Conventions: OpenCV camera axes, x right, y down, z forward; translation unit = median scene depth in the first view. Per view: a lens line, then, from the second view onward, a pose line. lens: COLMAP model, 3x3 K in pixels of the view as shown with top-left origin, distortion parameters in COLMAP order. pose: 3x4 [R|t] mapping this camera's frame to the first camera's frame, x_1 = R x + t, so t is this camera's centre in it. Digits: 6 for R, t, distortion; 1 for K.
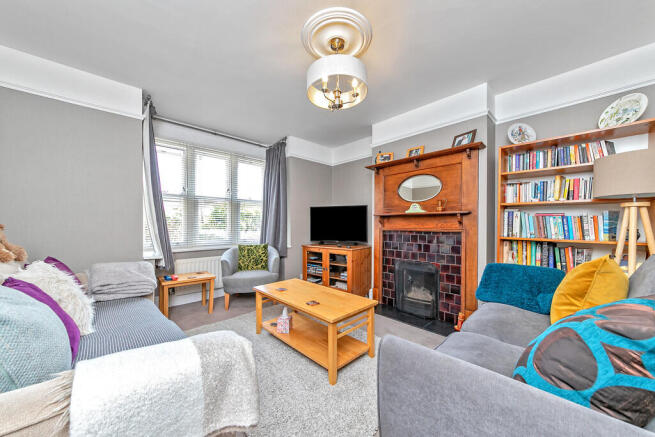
lens RADIAL K [[232.8, 0, 326.0], [0, 232.8, 227.4], [0, 0, 1]] dist [0.000057, 0.000001]
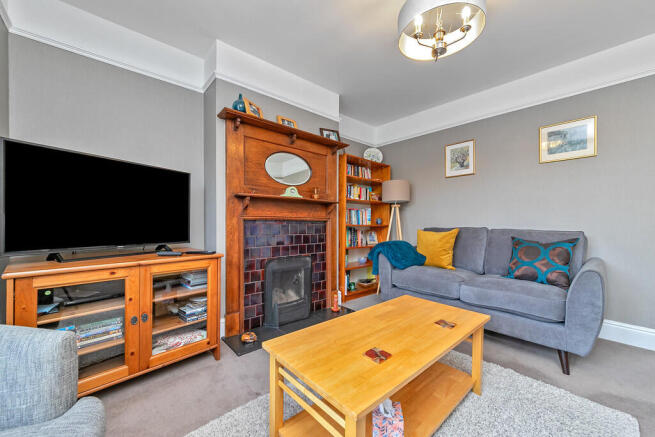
lens RADIAL K [[256.6, 0, 327.5], [0, 256.6, 218.5], [0, 0, 1]] dist [0.000523, 0.000031]
pose [[0.025597, 0.007555, 0.999644, -0.522515], [-0.001808, 0.999970, -0.007511, 0.017596], [-0.999671, -0.001615, 0.025610, 0.850040]]
